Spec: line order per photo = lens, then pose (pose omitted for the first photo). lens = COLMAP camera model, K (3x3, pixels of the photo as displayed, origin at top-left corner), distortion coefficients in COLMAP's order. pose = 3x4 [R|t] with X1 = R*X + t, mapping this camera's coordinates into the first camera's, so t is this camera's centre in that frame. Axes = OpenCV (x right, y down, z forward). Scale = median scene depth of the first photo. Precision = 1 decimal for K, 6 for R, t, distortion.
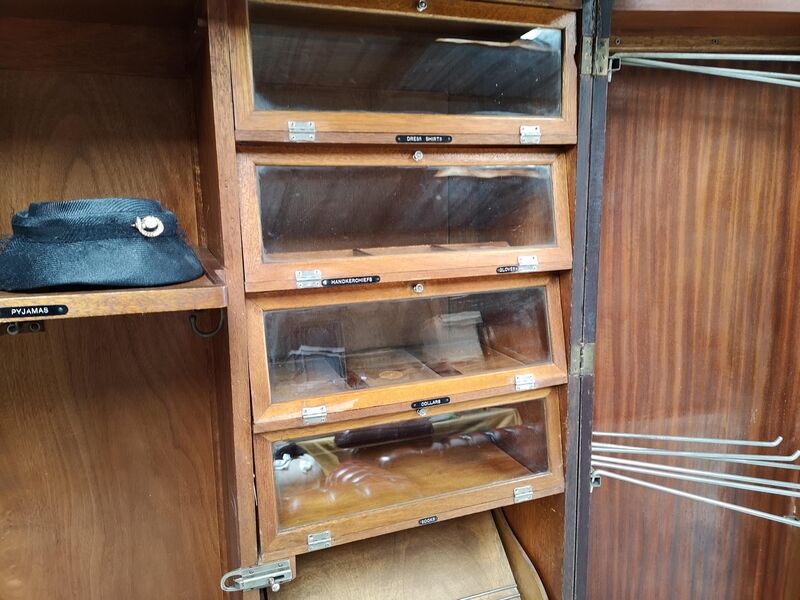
lens RADIAL K [[616.2, 0, 401.7], [0, 616.2, 296.8], [0, 0, 1]] dist [0.064858, -0.078378]
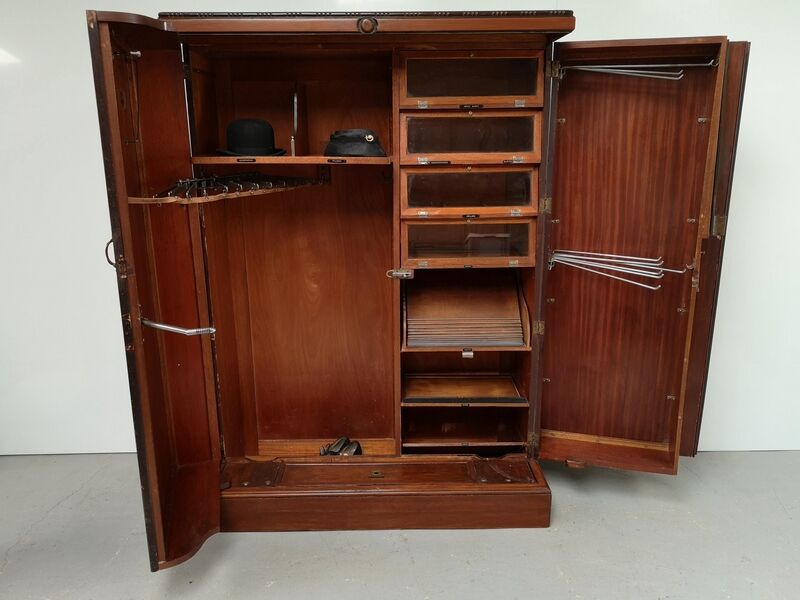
lens RADIAL K [[634.8, 0, 400.0], [0, 634.8, 300.0], [0, 0, 1]] dist [0.044703, -0.079016]
pose [[0.936628, 0.095062, -0.337181, 0.593644], [-0.067482, 0.993412, 0.092621, 0.257562], [0.343765, -0.063998, 0.936873, -1.324131]]
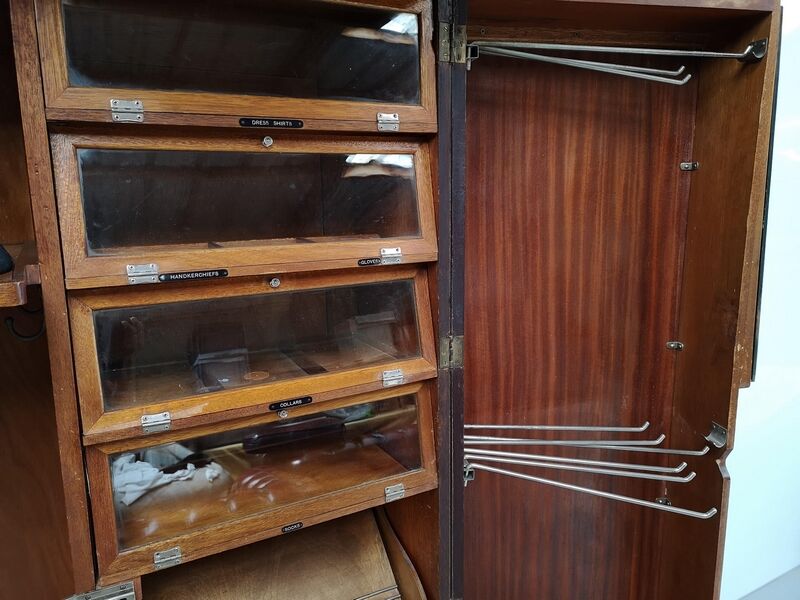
lens RADIAL K [[616.2, 0, 401.7], [0, 616.2, 296.8], [0, 0, 1]] dist [0.064858, -0.078378]
pose [[0.992112, -0.020435, 0.123680, 0.090795], [0.020361, 0.999791, 0.001863, 0.008825], [-0.123692, 0.000670, 0.992320, 0.033851]]
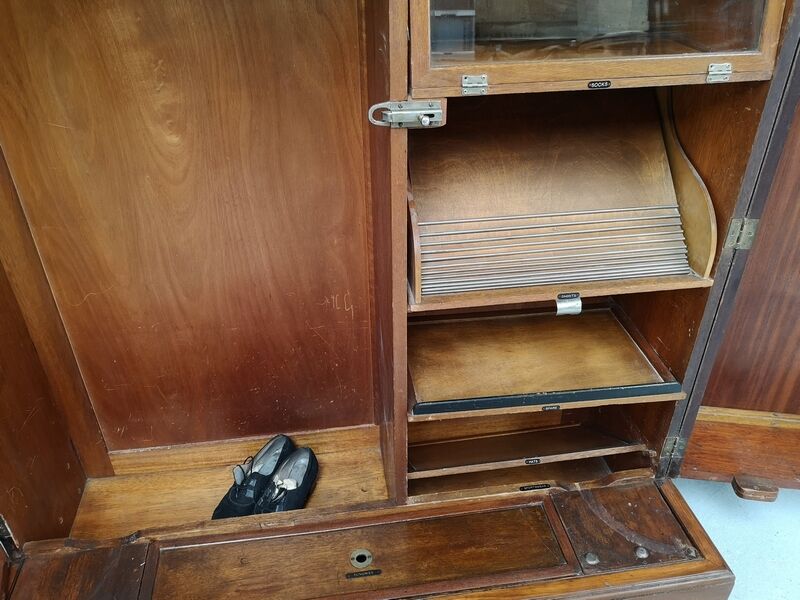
lens RADIAL K [[634.8, 0, 400.0], [0, 634.8, 300.0], [0, 0, 1]] dist [0.044703, -0.079016]
pose [[0.975105, 0.126292, -0.182266, -0.026095], [-0.047044, 0.921074, 0.386535, 0.283488], [0.216696, -0.368338, 0.904085, 0.025861]]
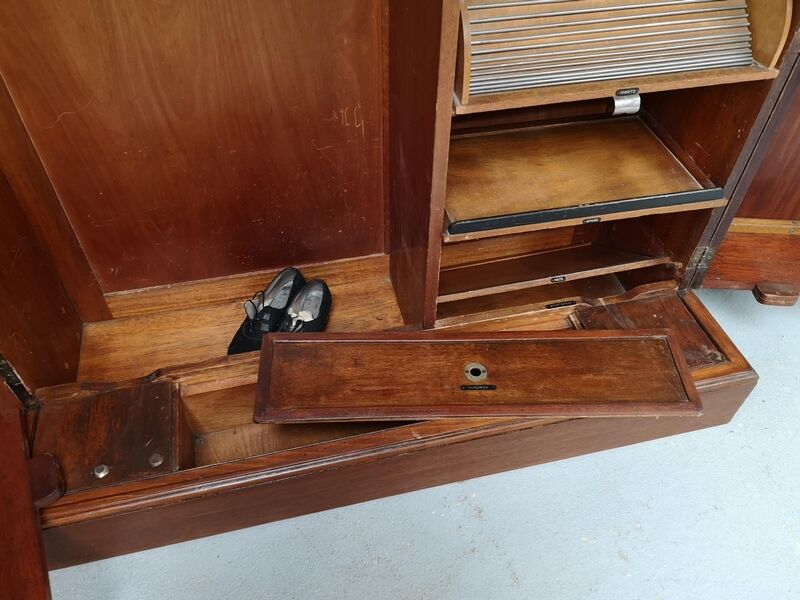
lens RADIAL K [[634.8, 0, 400.0], [0, 634.8, 300.0], [0, 0, 1]] dist [0.044703, -0.079016]
pose [[0.990393, 0.115702, -0.075730, -0.163442], [-0.048169, 0.802005, 0.595372, 0.365920], [0.129621, -0.586005, 0.799873, 0.058255]]
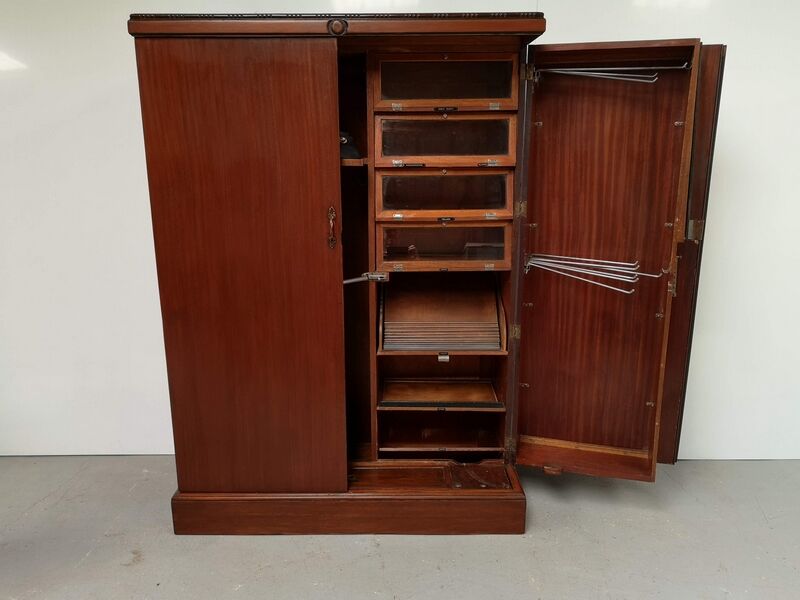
lens RADIAL K [[634.8, 0, 400.0], [0, 634.8, 300.0], [0, 0, 1]] dist [0.044703, -0.079016]
pose [[0.931654, 0.097768, -0.349947, 0.702598], [-0.073975, 0.993985, 0.080757, 0.268933], [0.355737, -0.049351, 0.933282, -1.273571]]
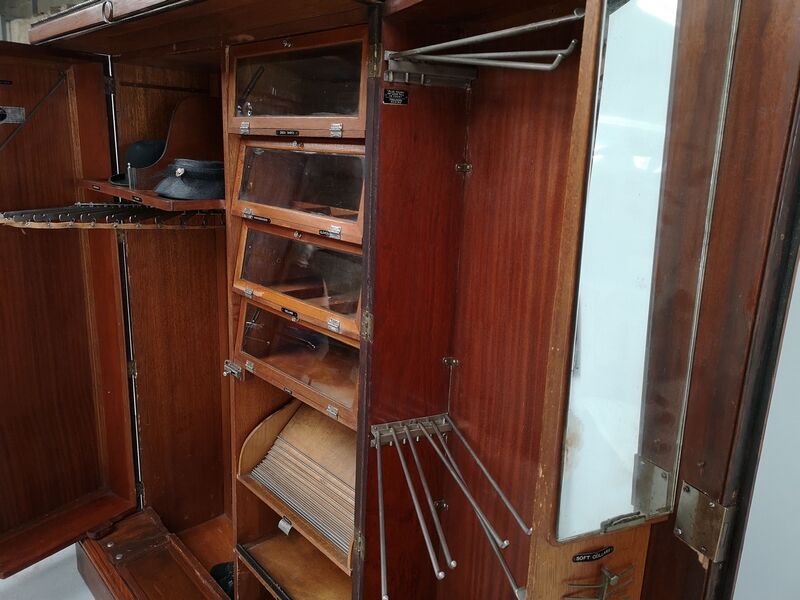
lens RADIAL K [[616.2, 0, 401.7], [0, 616.2, 296.8], [0, 0, 1]] dist [0.064858, -0.078378]
pose [[0.358056, 0.251847, -0.899094, 1.304902], [-0.211736, 0.959751, 0.184516, -0.172555], [0.909376, 0.124304, 0.396969, 0.581343]]
